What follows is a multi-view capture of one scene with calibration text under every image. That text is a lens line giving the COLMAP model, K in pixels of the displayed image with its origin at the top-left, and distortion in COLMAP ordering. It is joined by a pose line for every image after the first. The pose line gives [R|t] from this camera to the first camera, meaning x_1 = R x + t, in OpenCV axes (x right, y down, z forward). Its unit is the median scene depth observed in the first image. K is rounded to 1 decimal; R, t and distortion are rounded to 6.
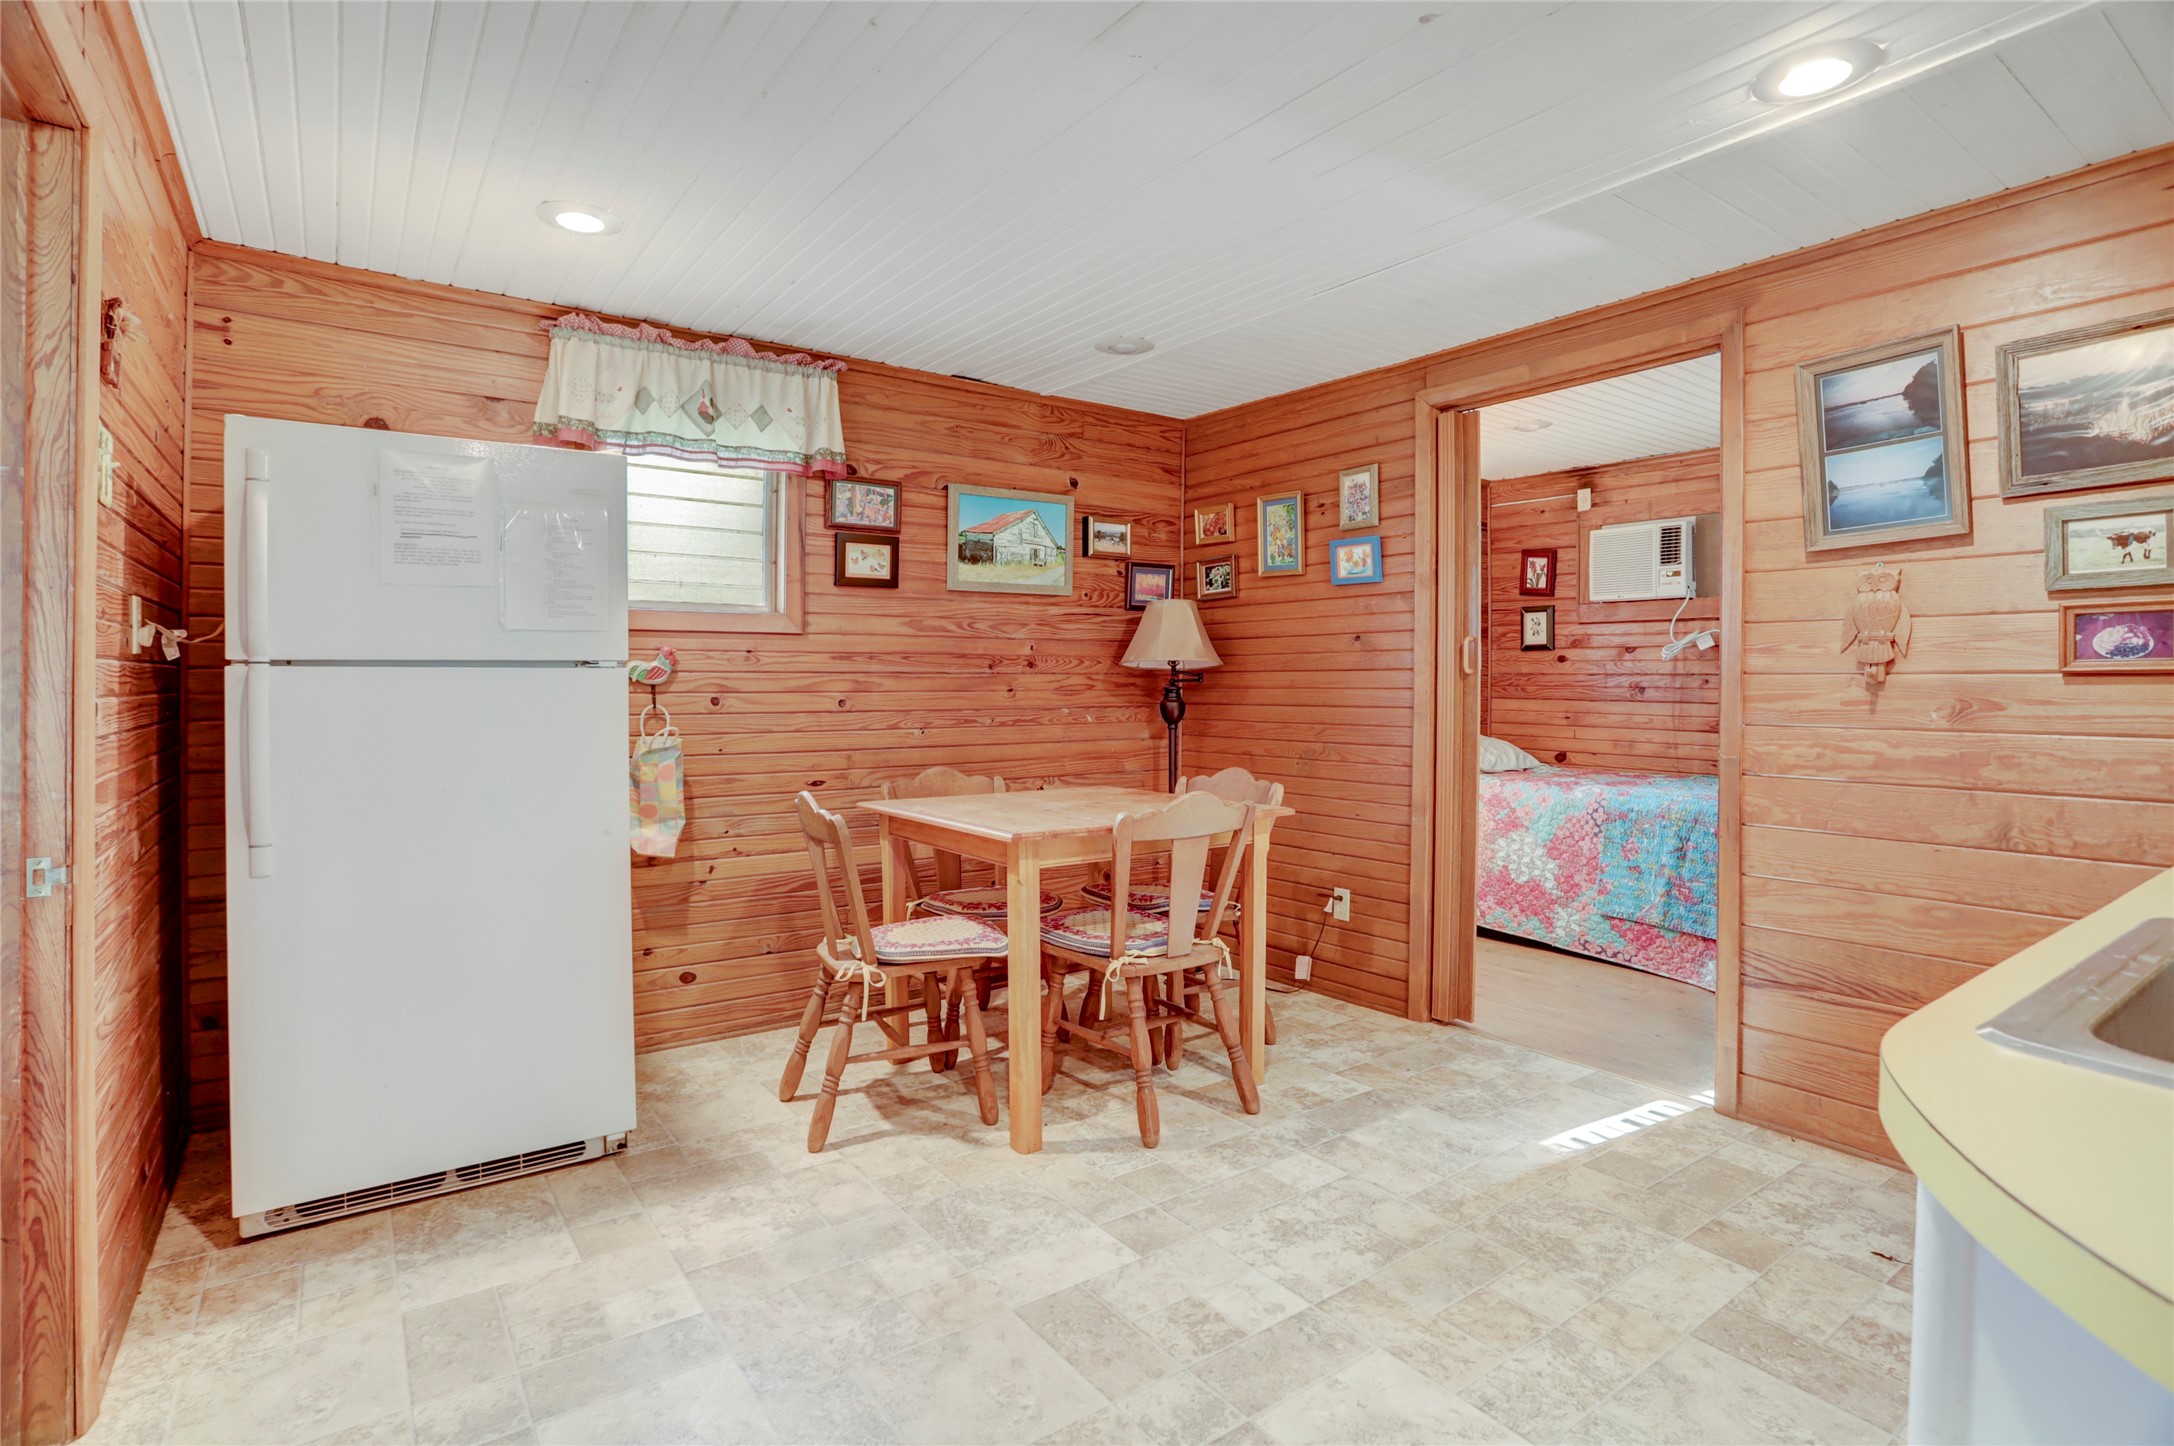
lens RADIAL K [[1059.5, 0, 1063.4], [0, 1059.5, 703.6], [0, 0, 1]] dist [-0.078139, 0.032670]
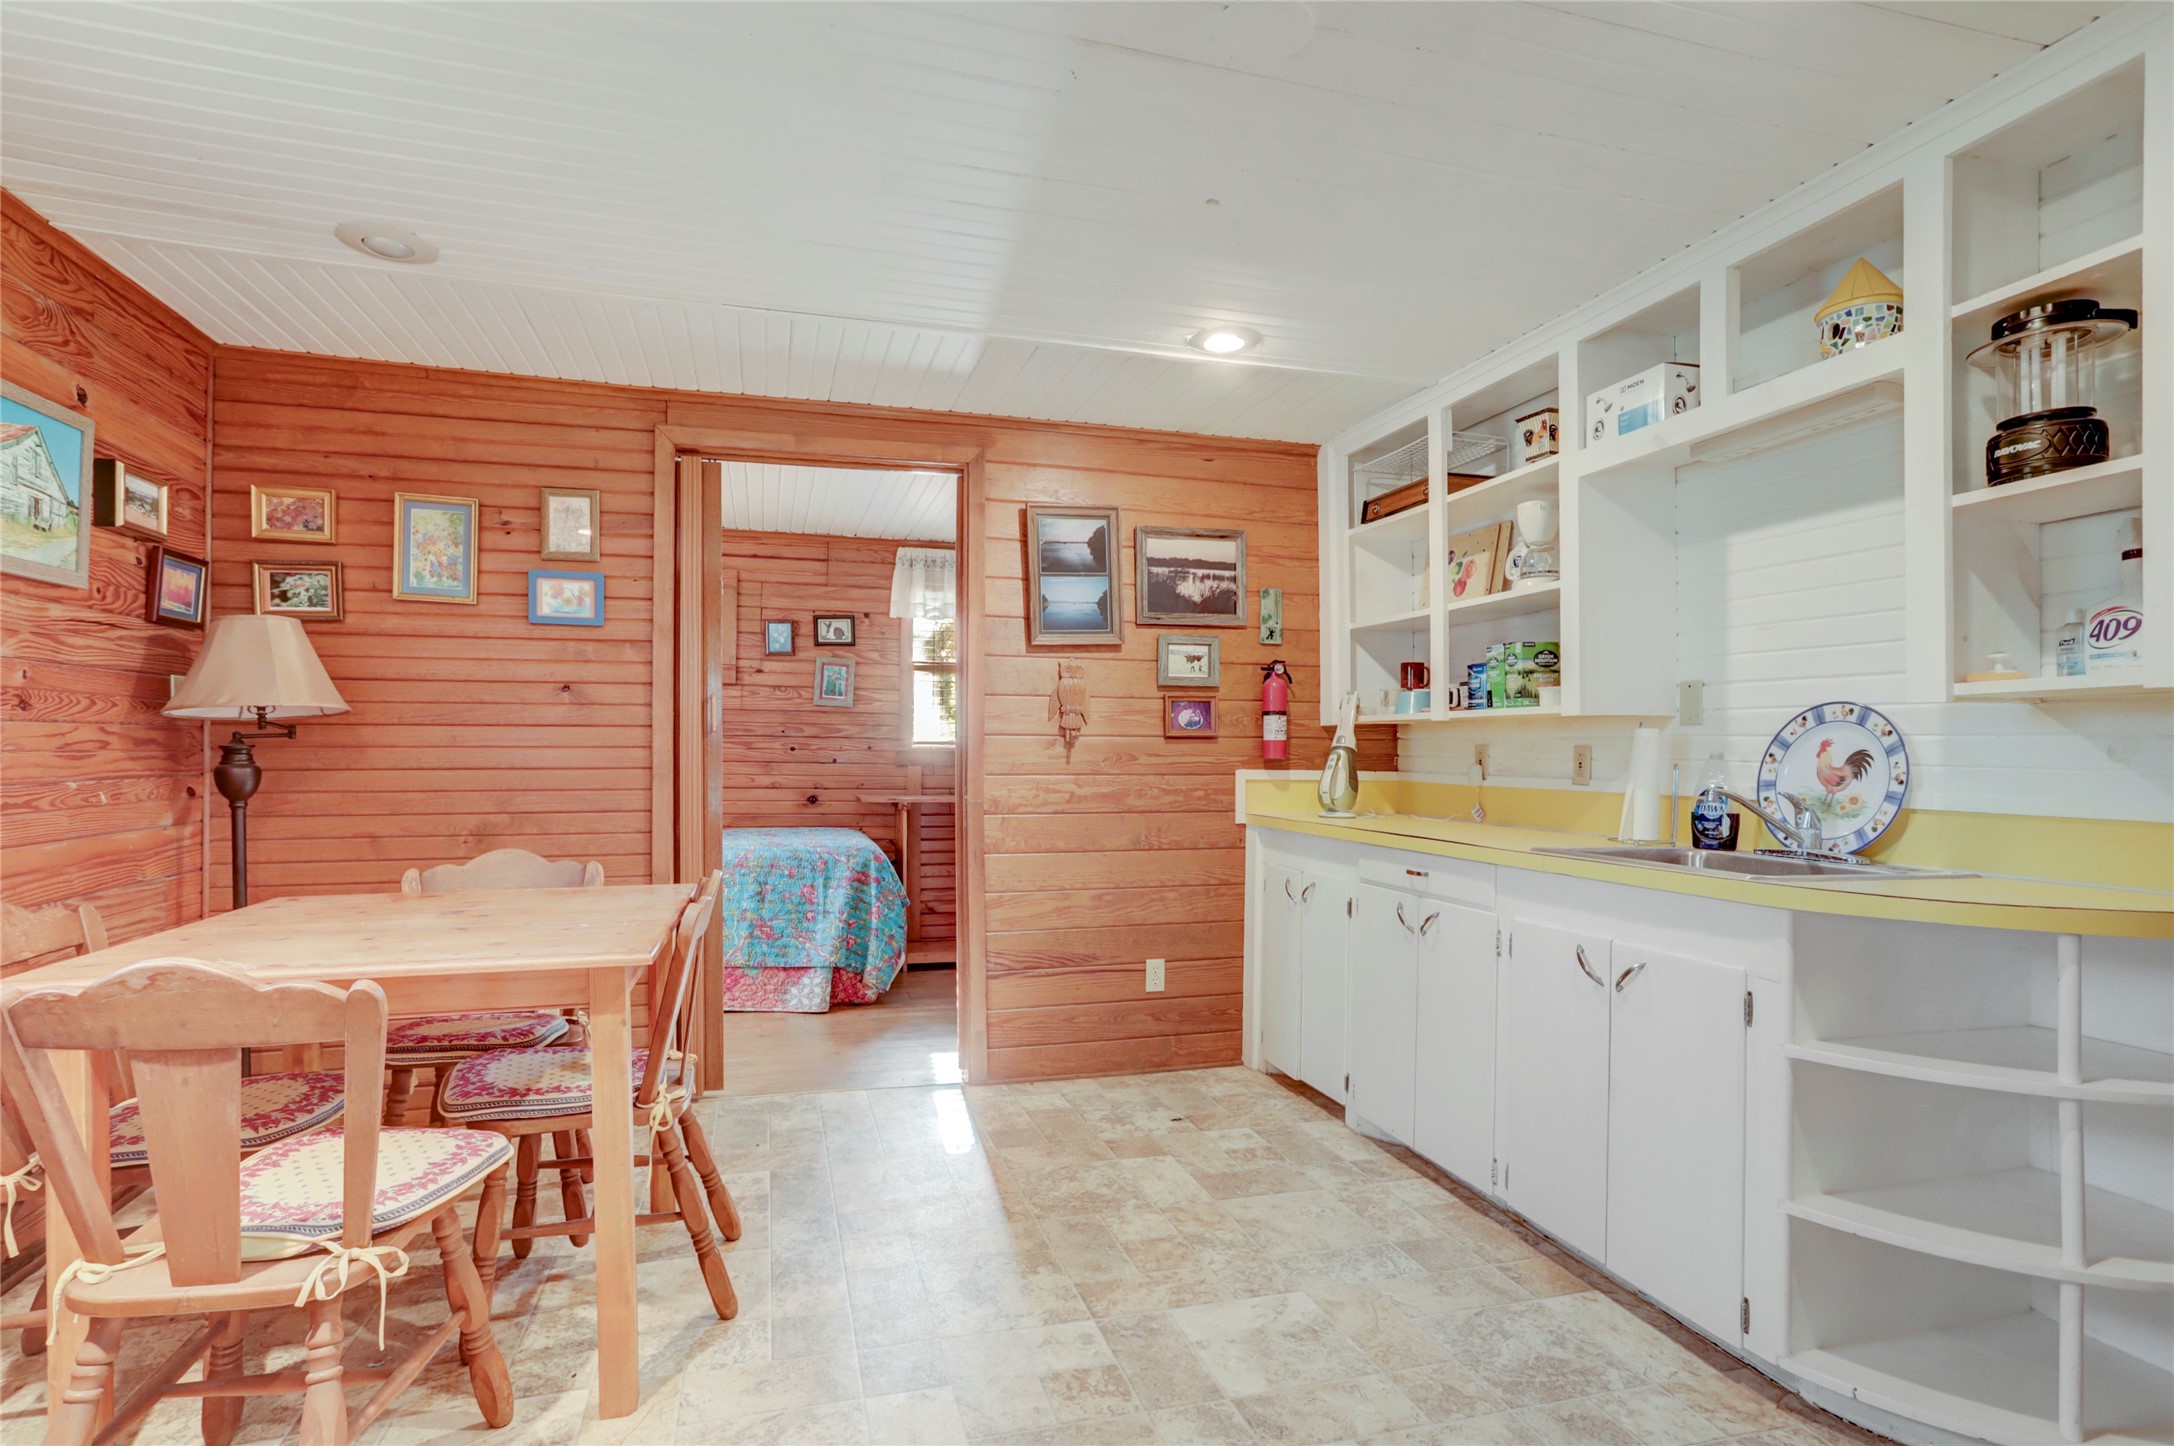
lens RADIAL K [[1074.4, 0, 1088.6], [0, 1074.4, 764.6], [0, 0, 1]] dist [-0.066565, 0.033682]
pose [[0.328557, -0.014006, 0.944380, -0.394400], [0.014643, 0.999845, 0.009734, -0.002358], [-0.944371, 0.010630, 0.328712, 0.317394]]
